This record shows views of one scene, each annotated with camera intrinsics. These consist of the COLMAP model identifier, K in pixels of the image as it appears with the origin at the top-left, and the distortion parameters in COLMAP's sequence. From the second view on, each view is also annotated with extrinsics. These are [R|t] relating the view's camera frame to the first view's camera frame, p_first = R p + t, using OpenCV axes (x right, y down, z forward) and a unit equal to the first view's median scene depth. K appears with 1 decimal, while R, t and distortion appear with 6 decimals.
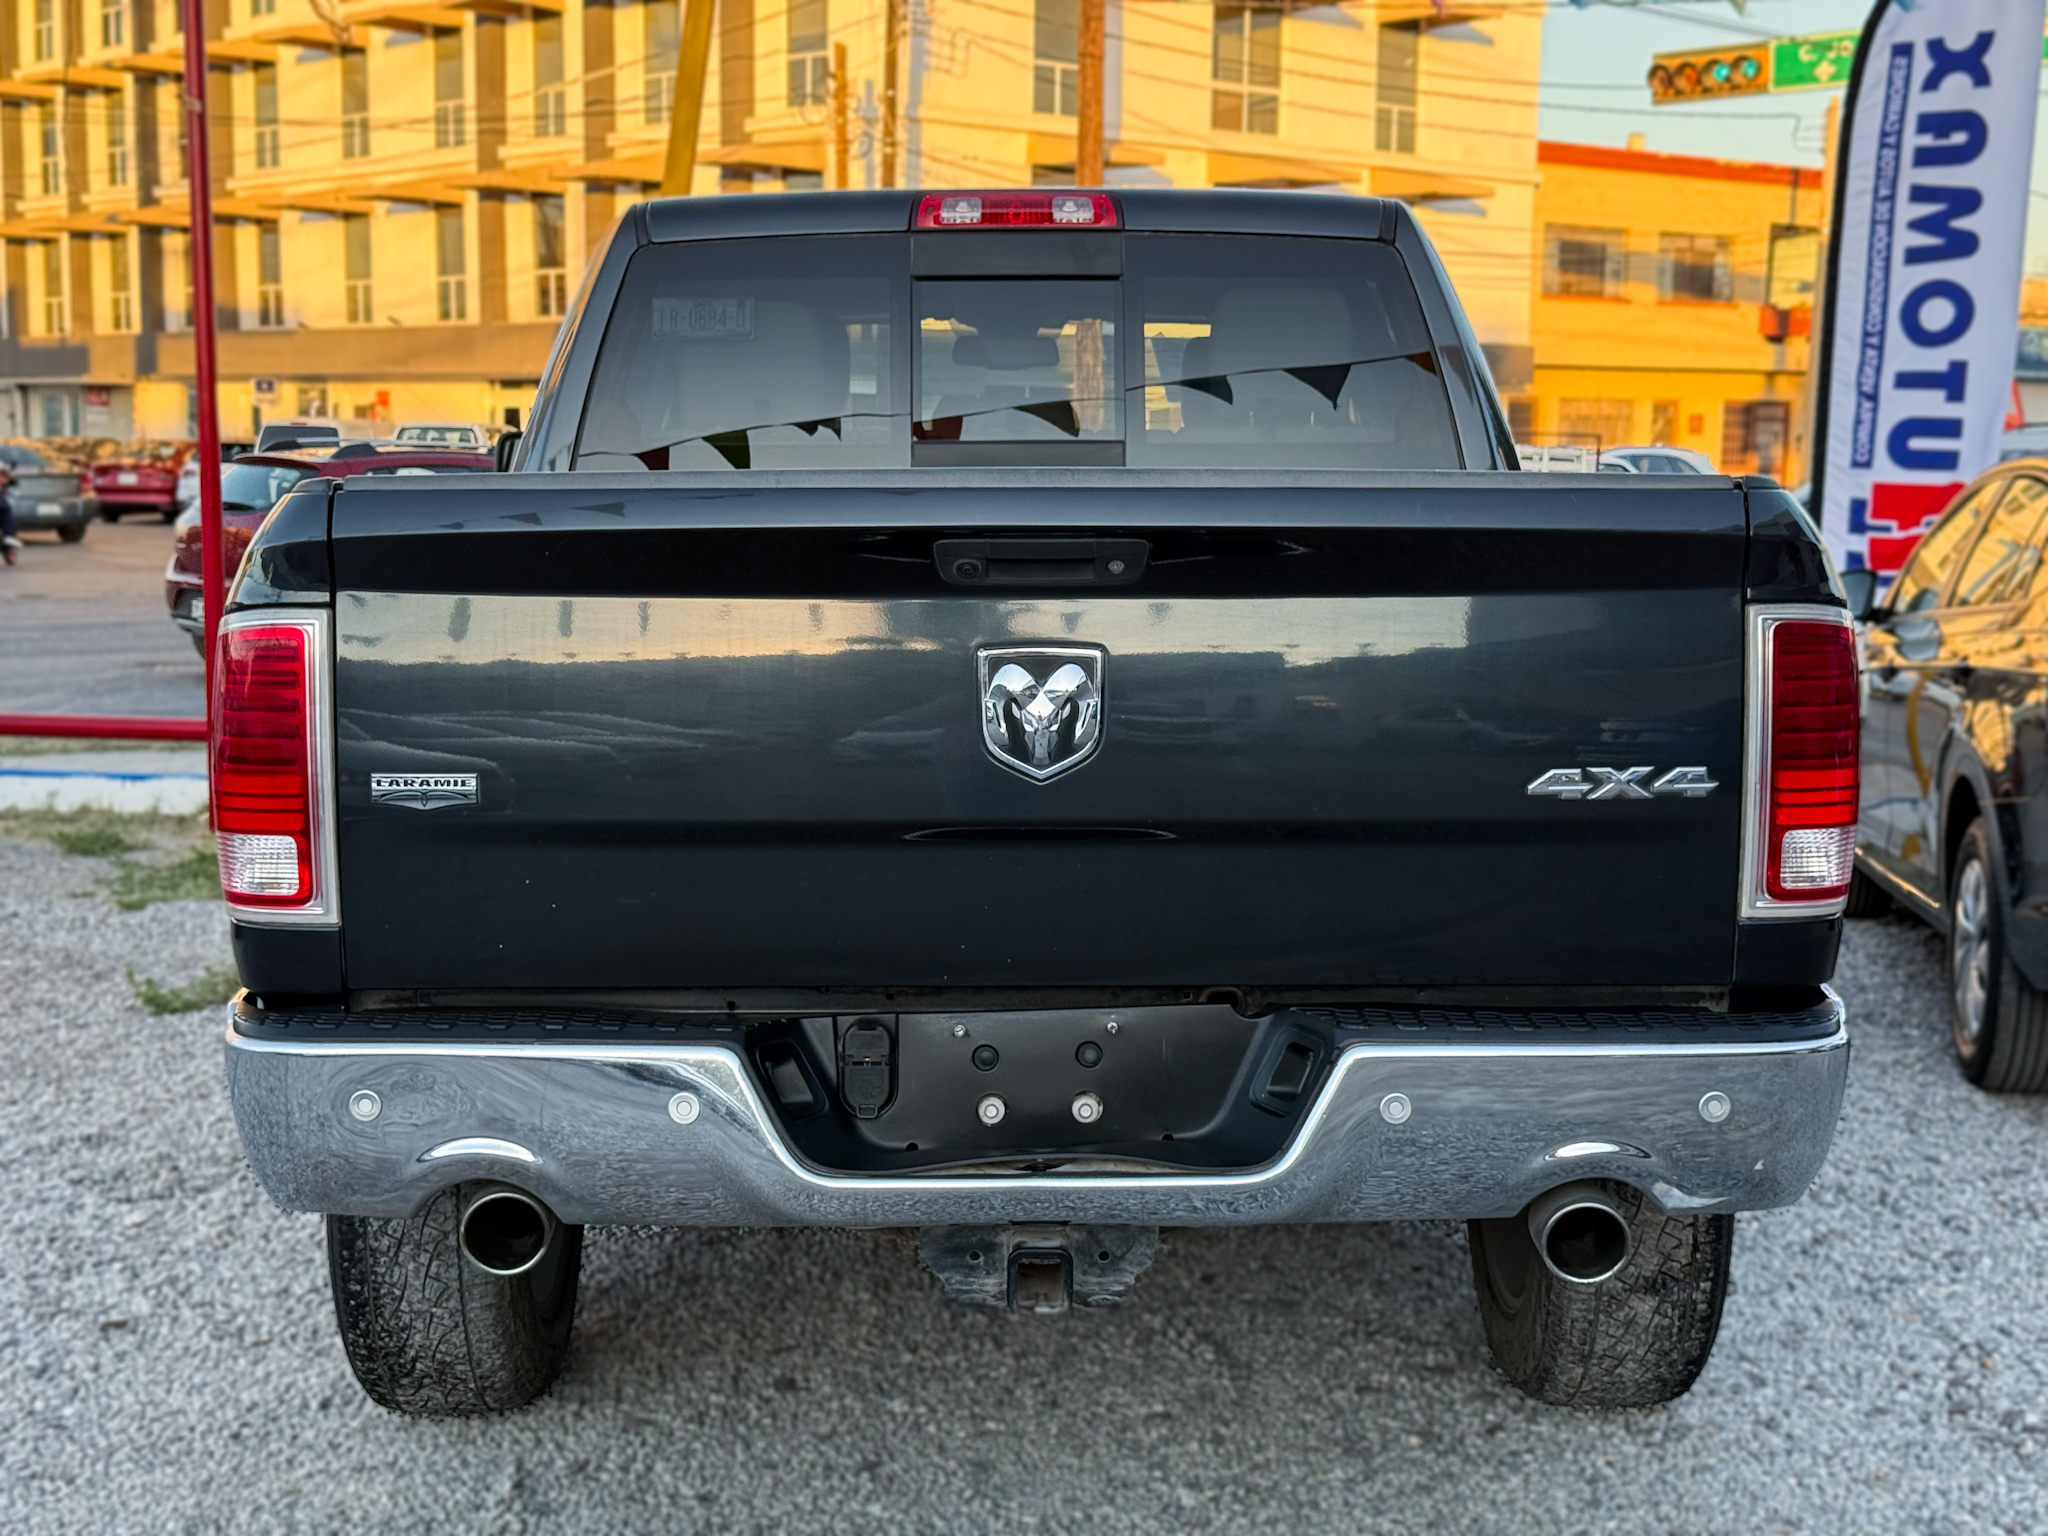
lens RADIAL K [[2884.4, 0, 1024.0], [0, 2884.4, 768.0], [0, 0, 1]] dist [0.225595, -0.713444]
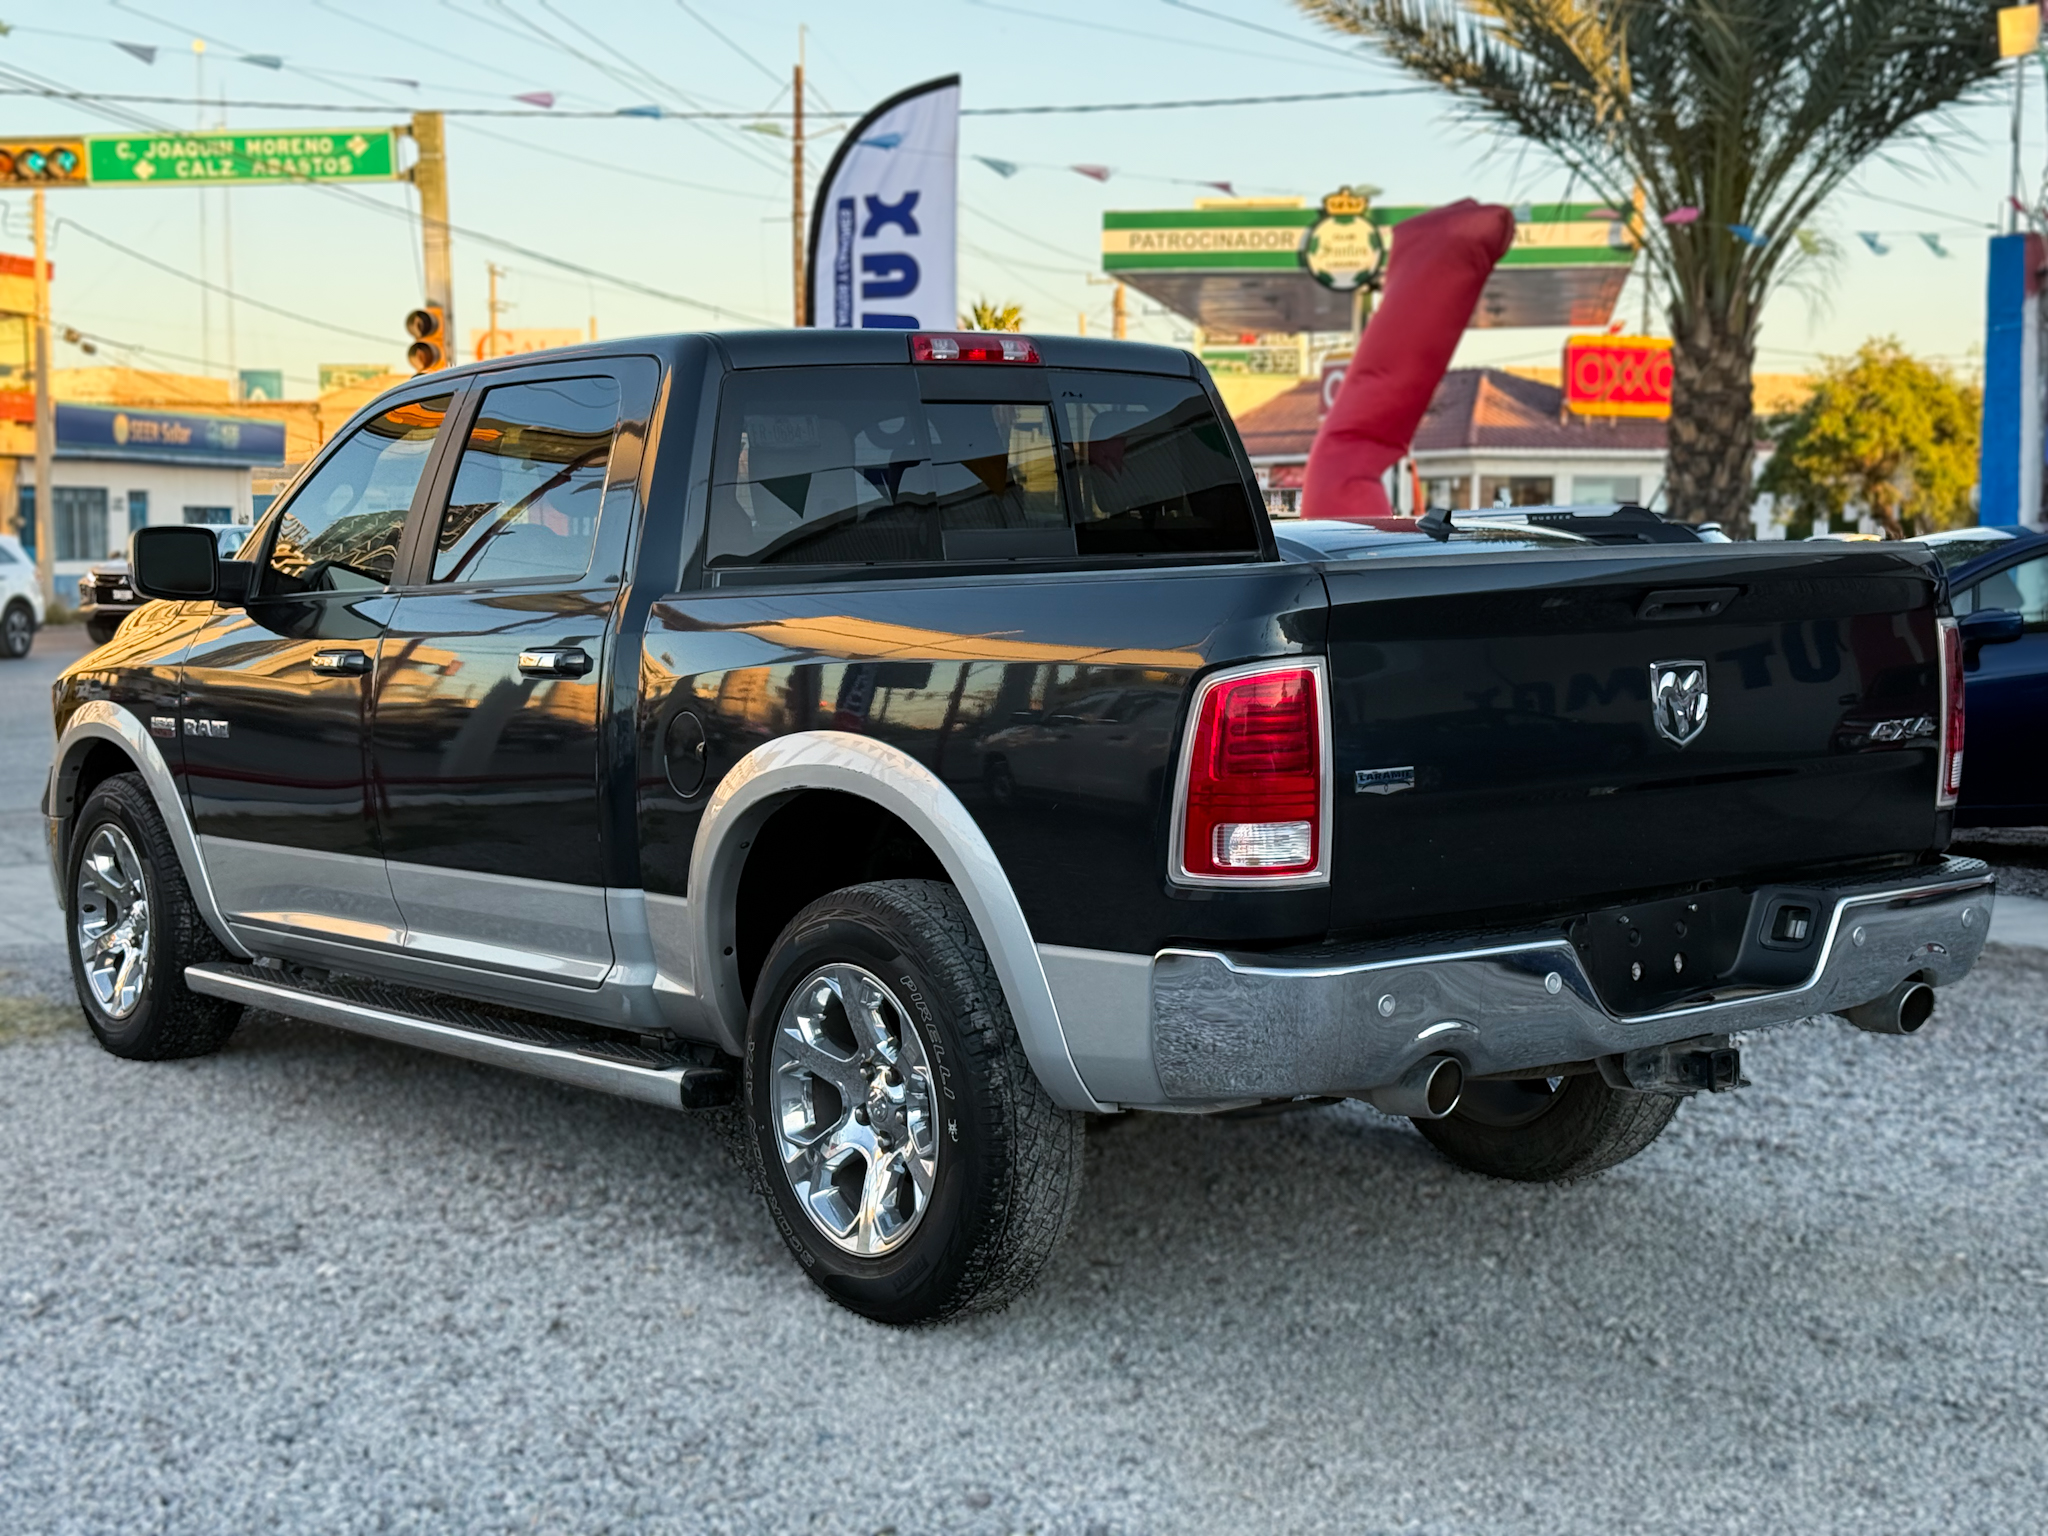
lens RADIAL K [[2909.7, 0, 1019.1], [0, 2909.7, 948.0], [0, 0, 1]] dist [-0.293919, 1.282386]
pose [[0.815464, -0.103095, 0.569552, -0.350675], [0.083626, 0.994670, 0.060314, -0.003395], [-0.572735, -0.001555, 0.819739, -0.013872]]
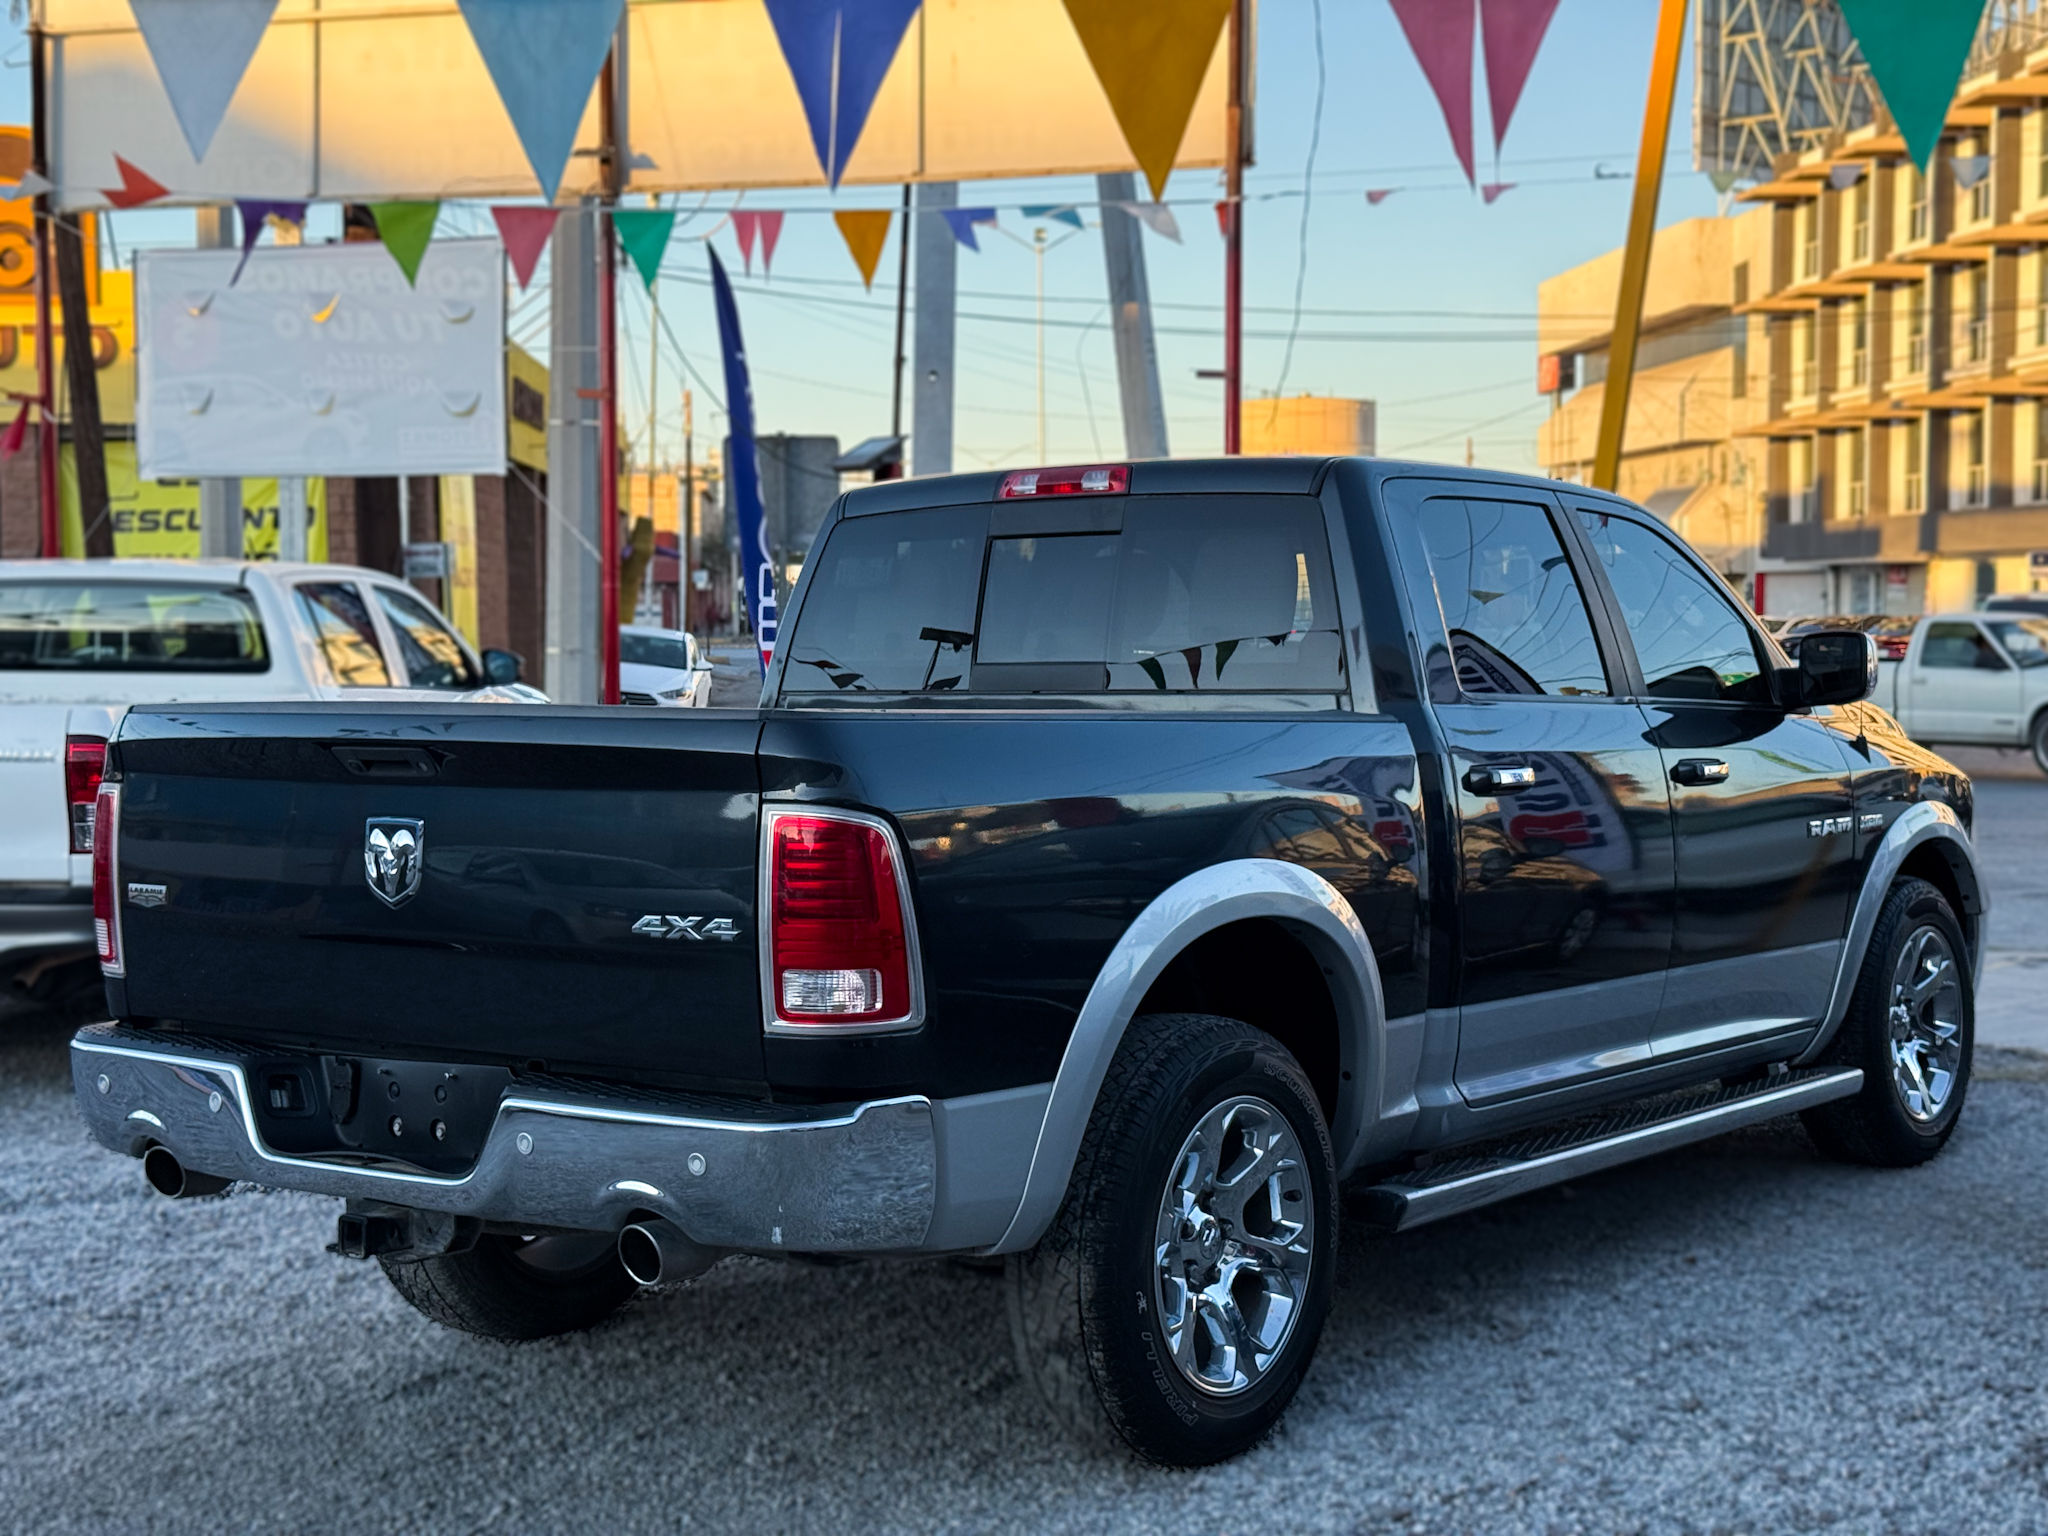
lens RADIAL K [[2884.4, 0, 1024.0], [0, 2884.4, 768.0], [0, 0, 1]] dist [0.225595, -0.713444]
pose [[0.784366, 0.017698, -0.620046, 0.366591], [-0.053047, 0.997845, -0.038624, -0.008070], [0.618026, 0.063187, 0.783614, 0.001534]]
